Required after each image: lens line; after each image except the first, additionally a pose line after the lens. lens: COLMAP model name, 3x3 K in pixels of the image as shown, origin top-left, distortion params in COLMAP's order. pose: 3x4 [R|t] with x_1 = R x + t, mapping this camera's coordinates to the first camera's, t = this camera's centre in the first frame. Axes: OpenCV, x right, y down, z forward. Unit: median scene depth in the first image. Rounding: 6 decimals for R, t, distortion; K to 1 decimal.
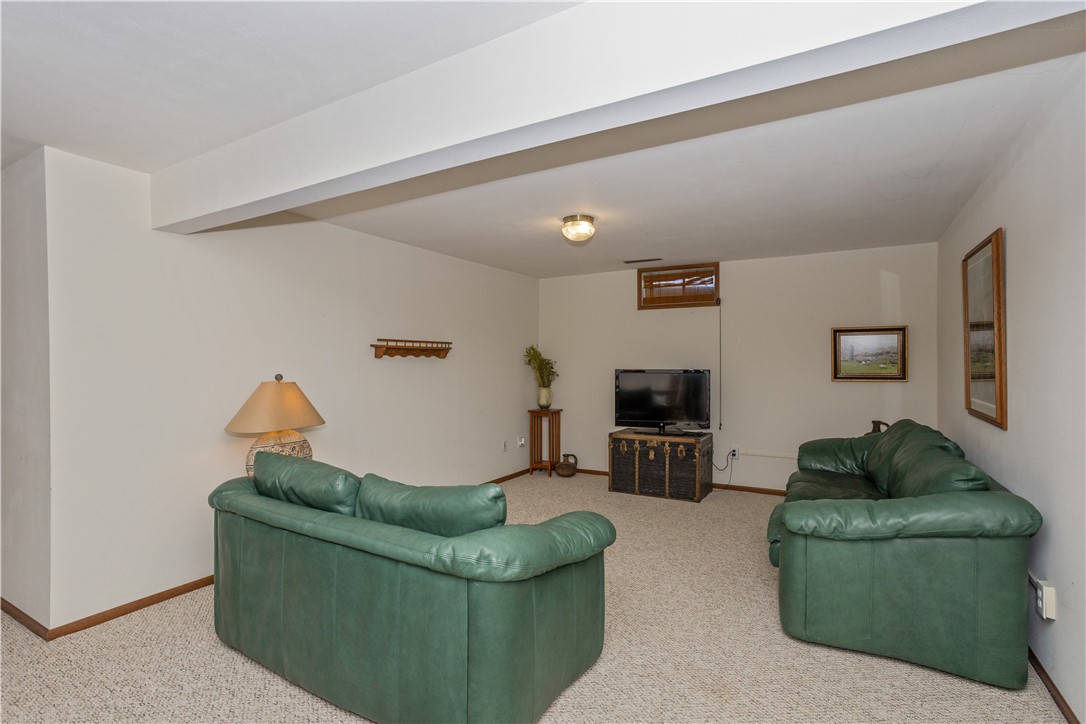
lens RADIAL K [[531.9, 0, 538.0], [0, 531.9, 355.2], [0, 0, 1]] dist [-0.028457, 0.011736]
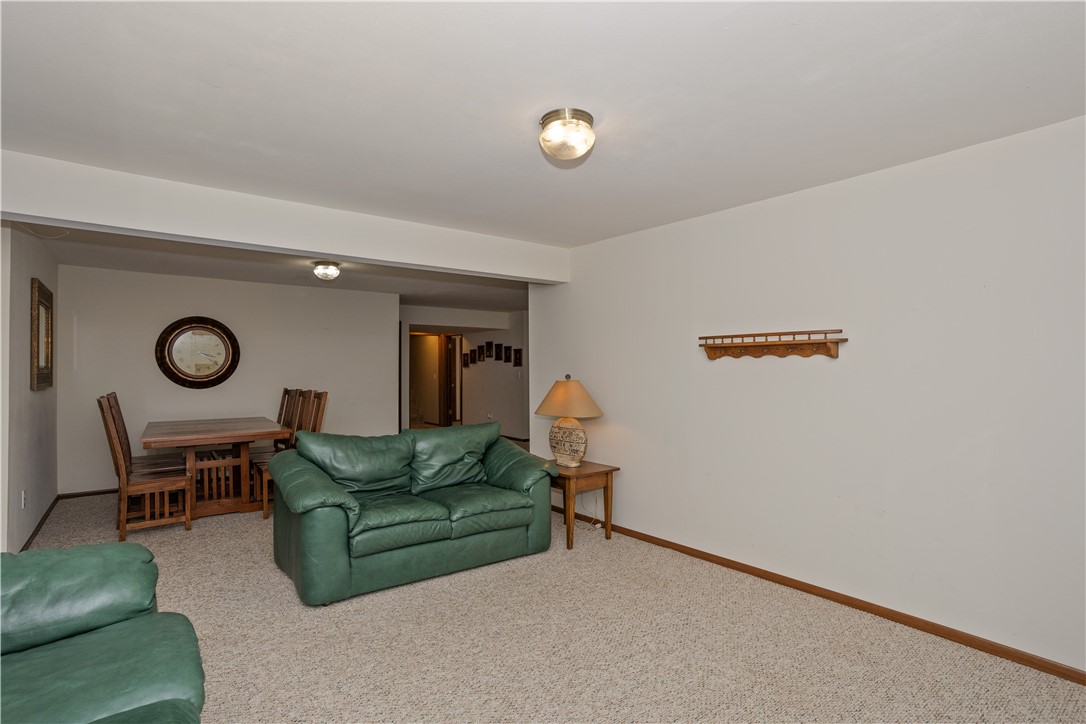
lens RADIAL K [[531.9, 0, 540.7], [0, 531.9, 365.4], [0, 0, 1]] dist [-0.028457, 0.011736]
pose [[-0.377930, -0.004692, -0.925822, 0.491917], [0.010297, 0.999904, -0.009271, 0.016409], [0.925777, -0.013037, -0.377845, 0.932587]]
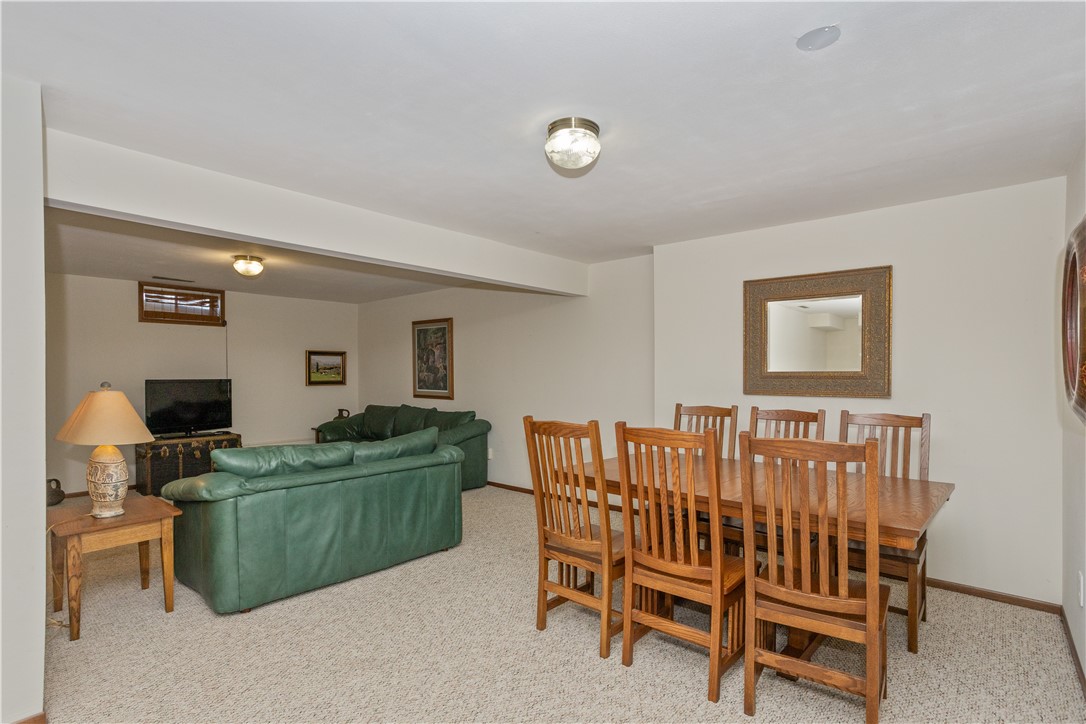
lens RADIAL K [[531.9, 0, 546.7], [0, 531.9, 385.8], [0, 0, 1]] dist [-0.028457, 0.011736]
pose [[0.184558, -0.020465, 0.982609, -0.820007], [-0.008137, 0.999717, 0.022350, 0.010300], [-0.982788, -0.012120, 0.184339, 0.058927]]
